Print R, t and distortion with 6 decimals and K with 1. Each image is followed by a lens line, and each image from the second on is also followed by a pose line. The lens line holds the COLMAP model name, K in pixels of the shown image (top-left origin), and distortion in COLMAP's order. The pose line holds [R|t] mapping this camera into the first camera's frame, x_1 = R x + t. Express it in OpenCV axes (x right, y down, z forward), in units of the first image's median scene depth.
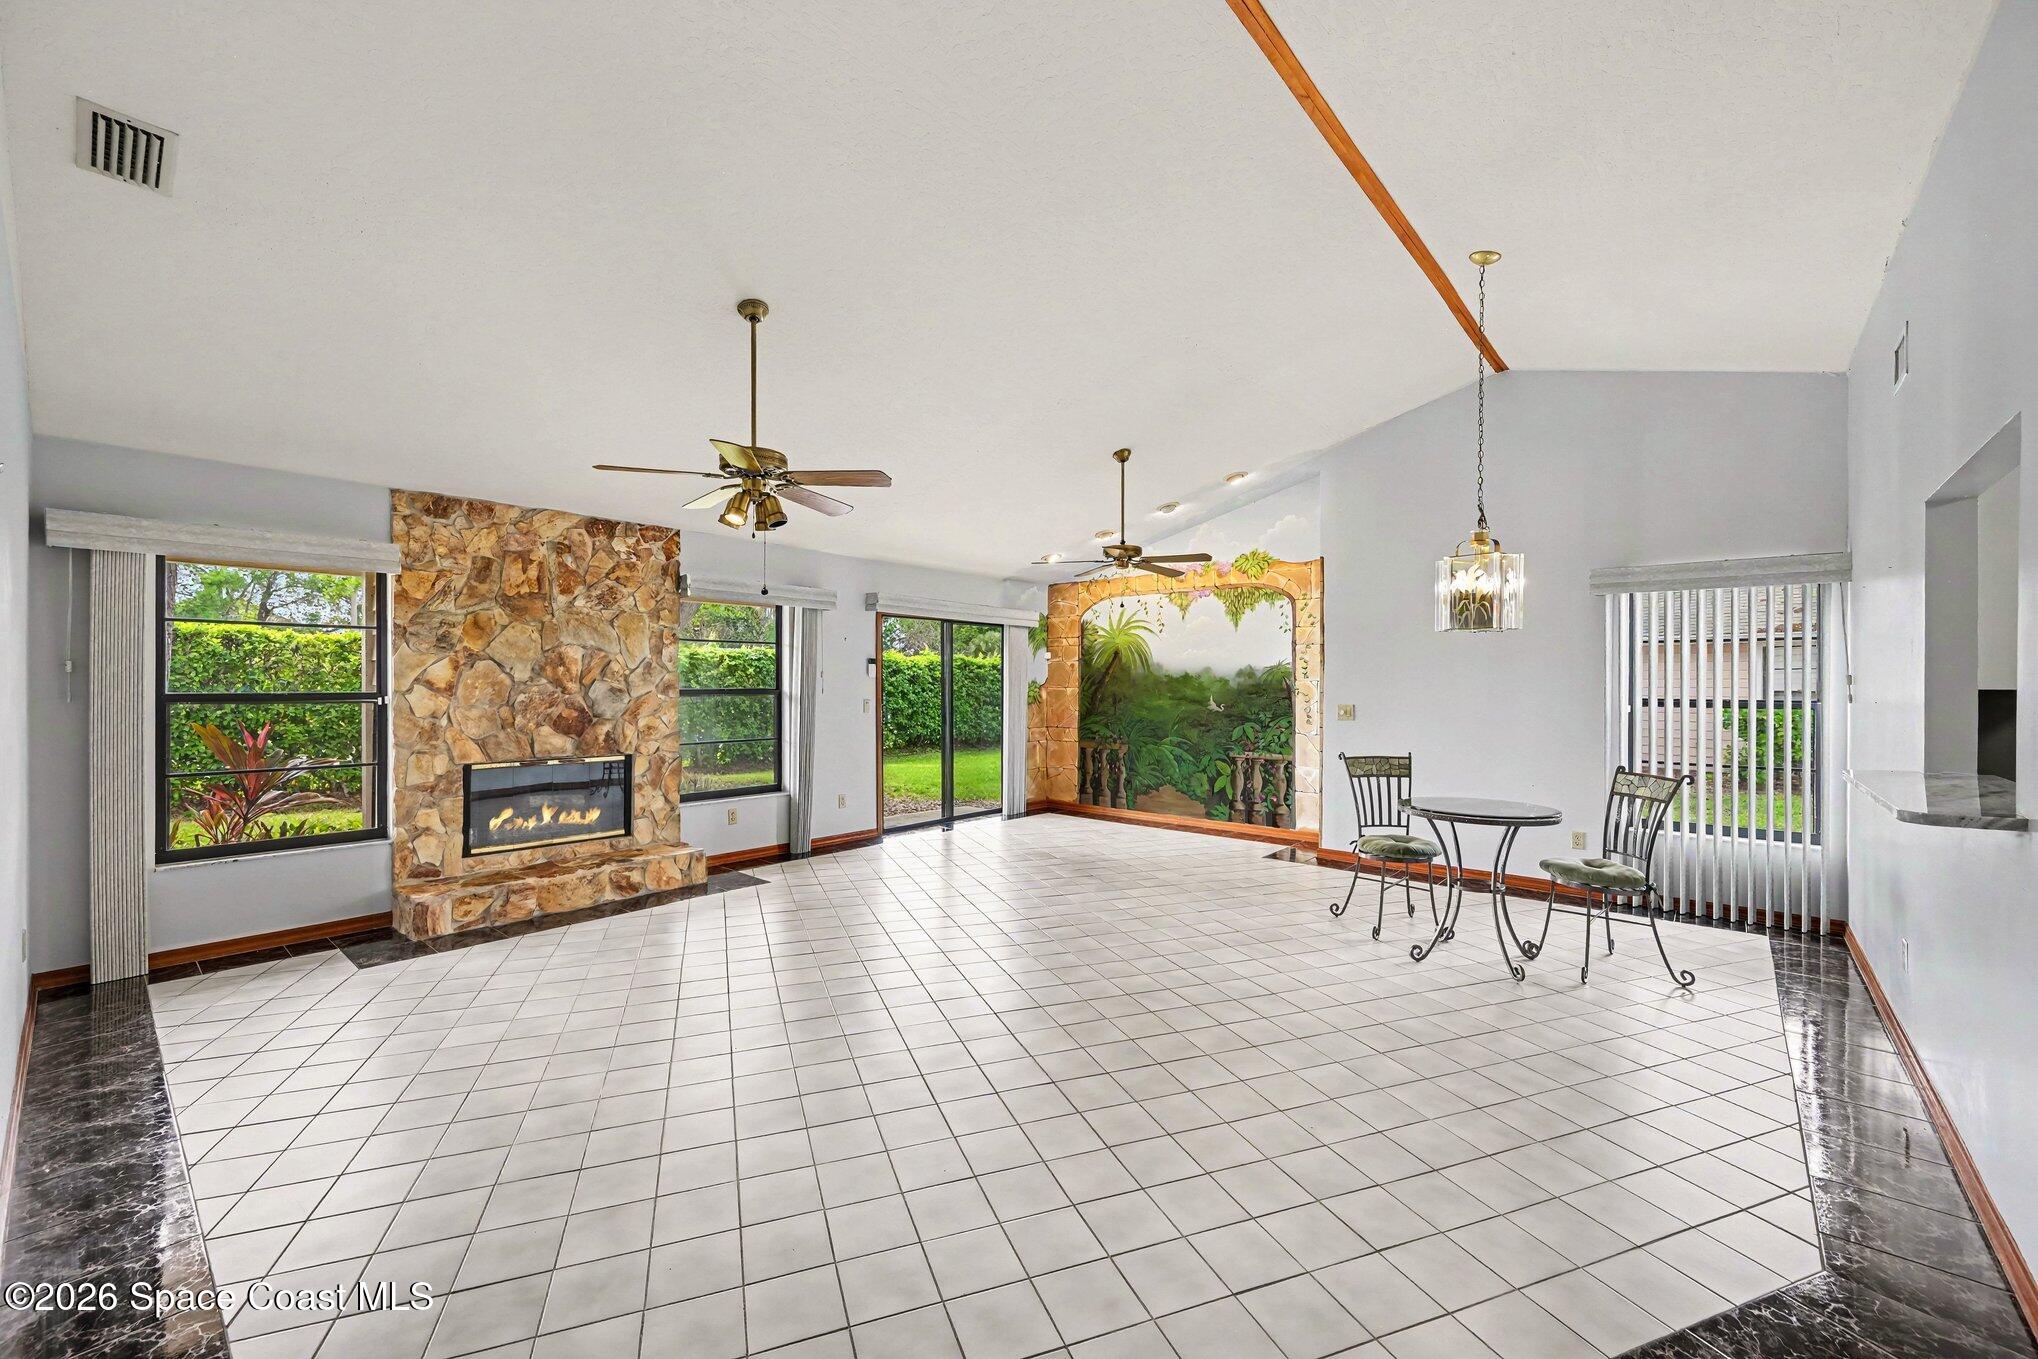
lens RADIAL K [[819.7, 0, 1021.2], [0, 819.7, 684.0], [0, 0, 1]] dist [0.000735, -0.000007]
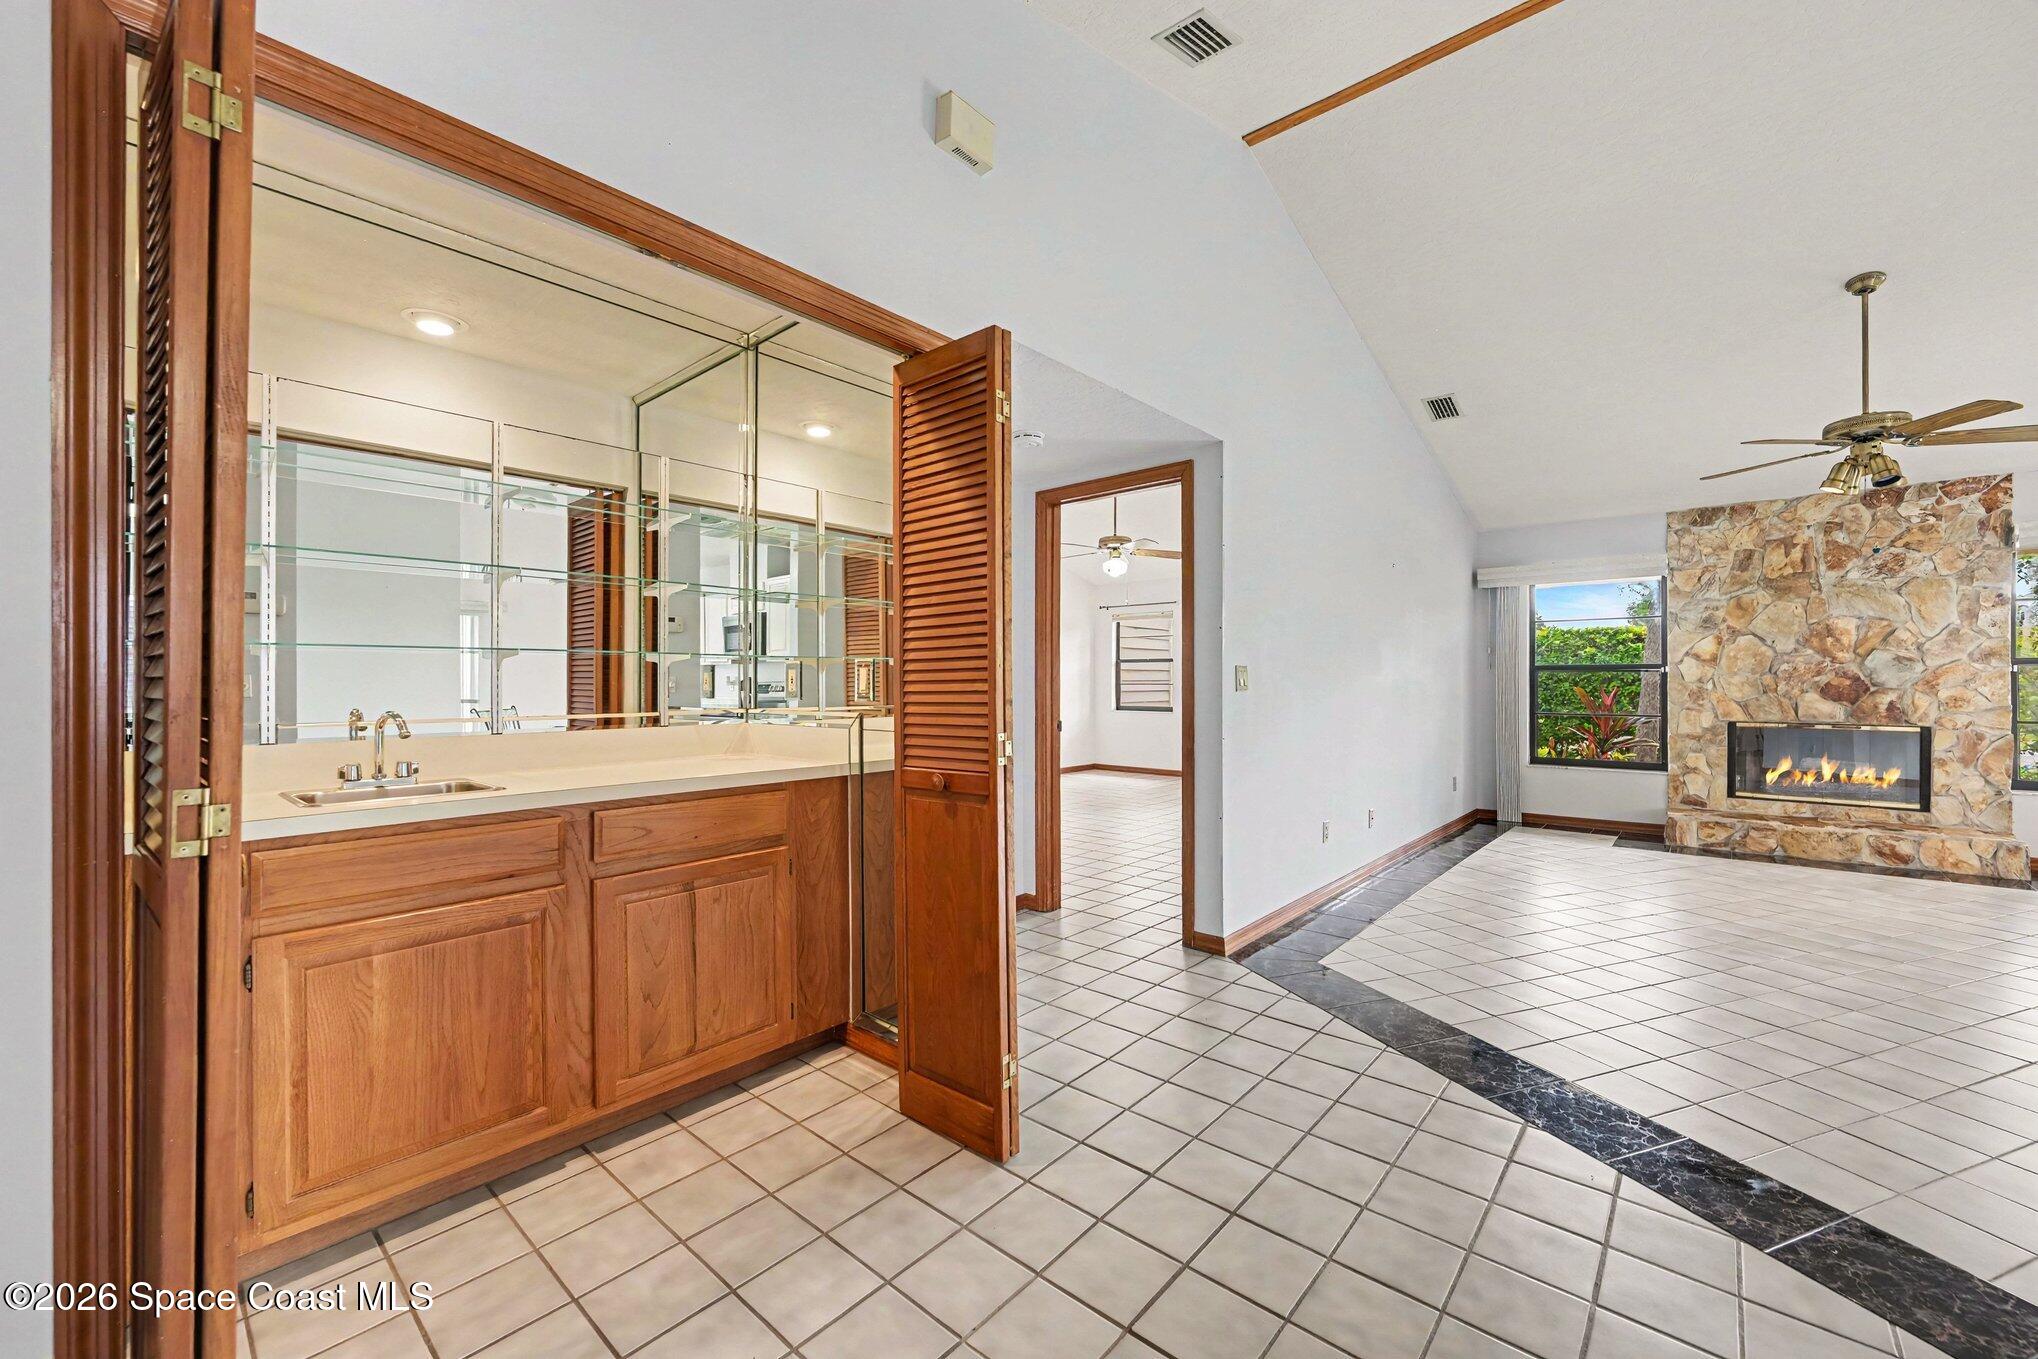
lens RADIAL K [[819.7, 0, 1021.2], [0, 819.7, 684.0], [0, 0, 1]] dist [0.000735, -0.000007]
pose [[0.001018, -0.001771, -0.999998, 0.528308], [-0.001484, 0.999997, -0.001772, 0.044346], [0.999998, 0.001486, 0.001015, -0.058569]]
